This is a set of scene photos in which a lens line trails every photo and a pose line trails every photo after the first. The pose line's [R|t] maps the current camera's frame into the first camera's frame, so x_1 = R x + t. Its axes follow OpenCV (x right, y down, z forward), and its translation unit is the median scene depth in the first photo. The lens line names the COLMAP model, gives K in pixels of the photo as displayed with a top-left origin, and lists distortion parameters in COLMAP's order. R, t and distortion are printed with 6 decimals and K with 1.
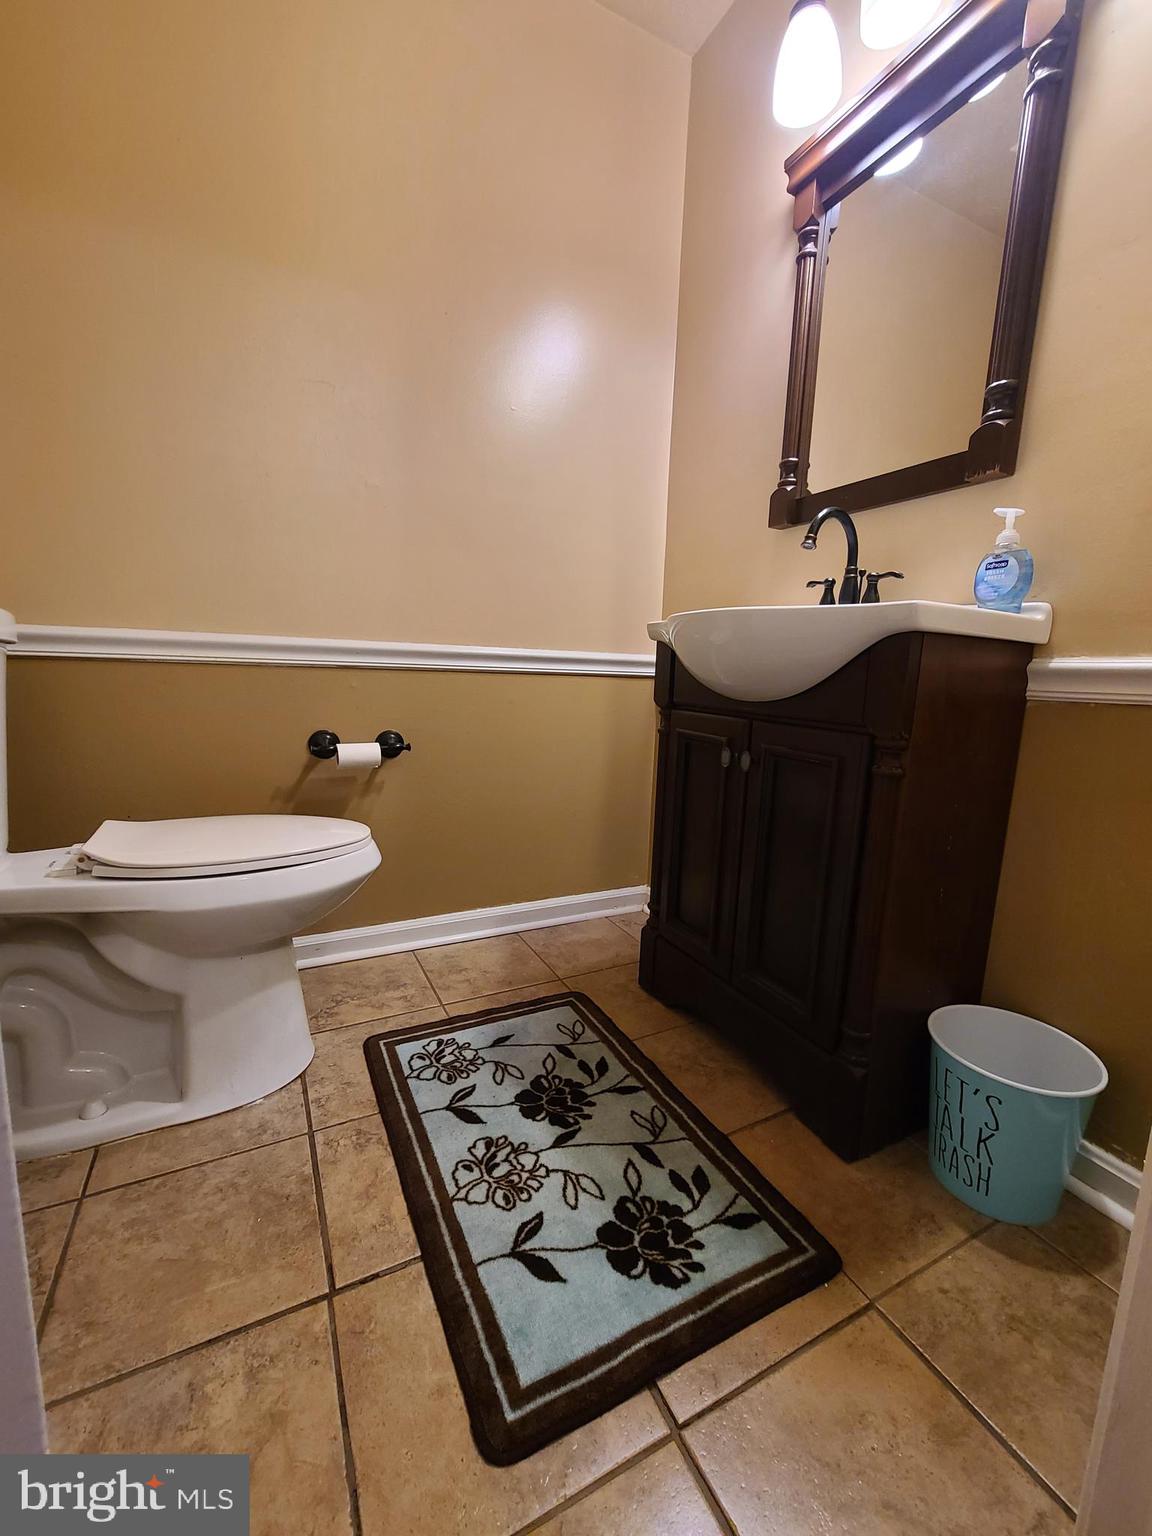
lens RADIAL K [[622.5, 0, 578.7], [0, 622.5, 769.7], [0, 0, 1]] dist [-0.002620, -0.000202]
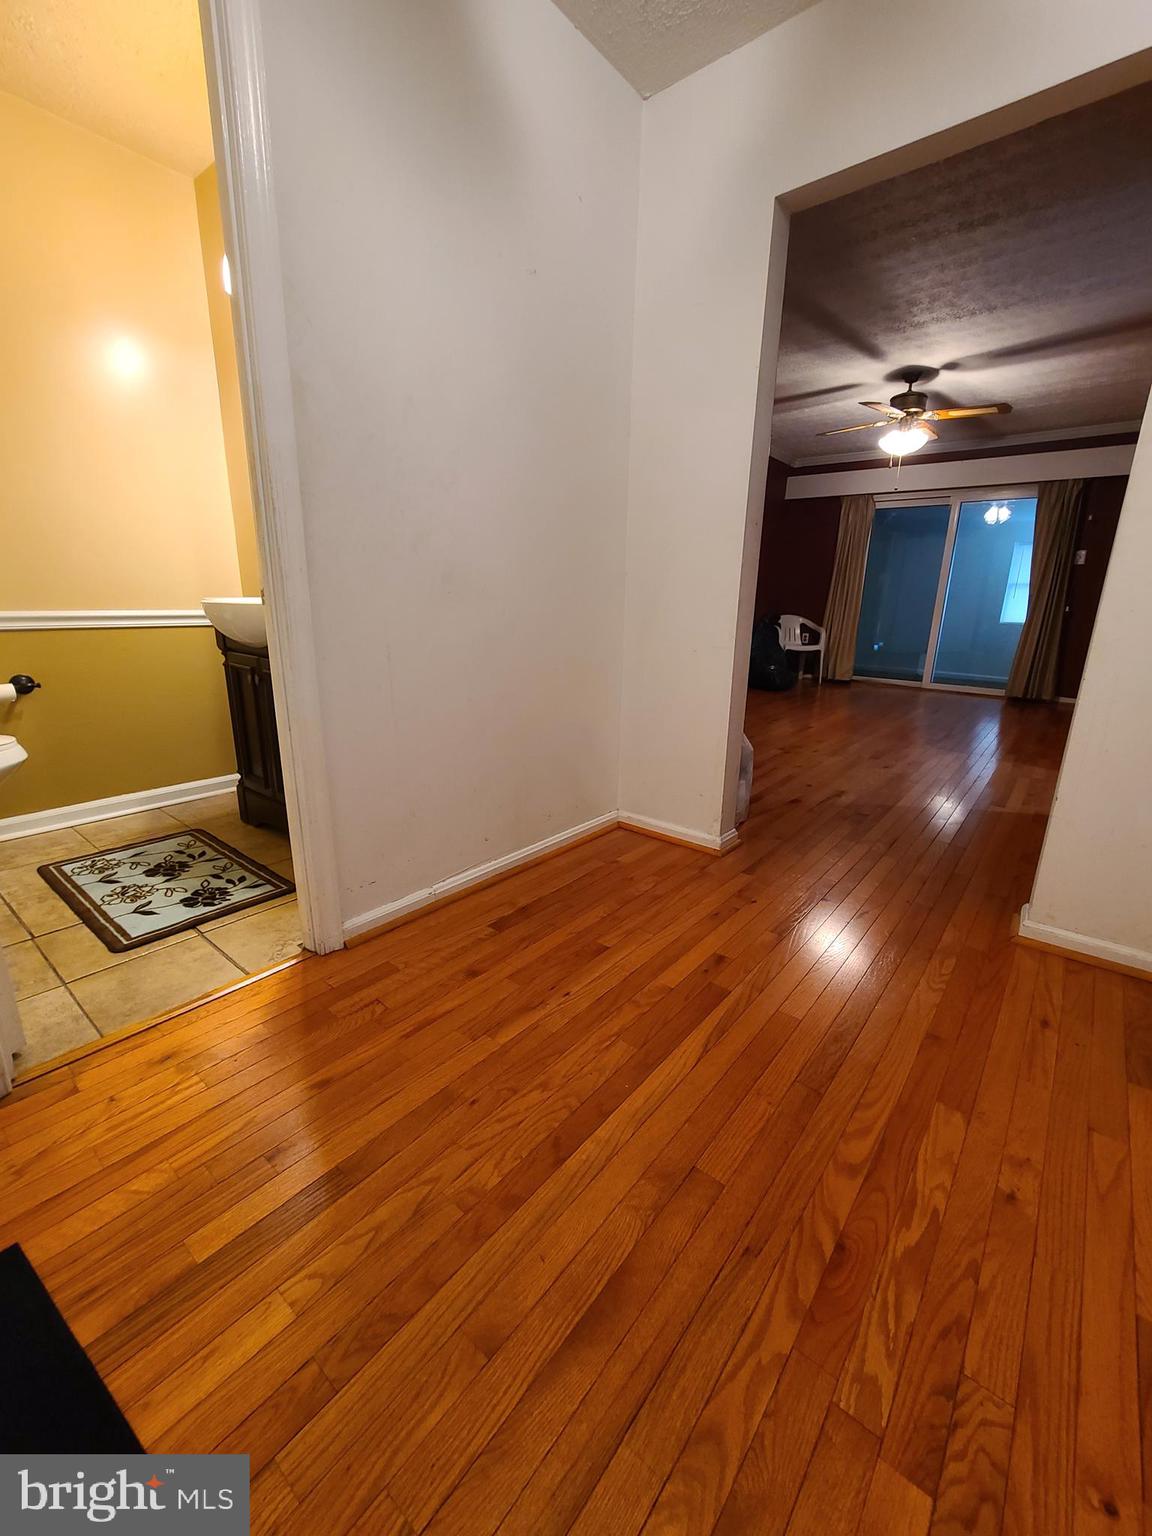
lens RADIAL K [[622.5, 0, 575.7], [0, 622.5, 769.4], [0, 0, 1]] dist [-0.002620, -0.000202]
pose [[0.913330, -0.126041, 0.387223, 0.393334], [0.073564, 0.986318, 0.147533, 0.048825], [-0.400520, -0.106260, 0.910106, -1.157457]]
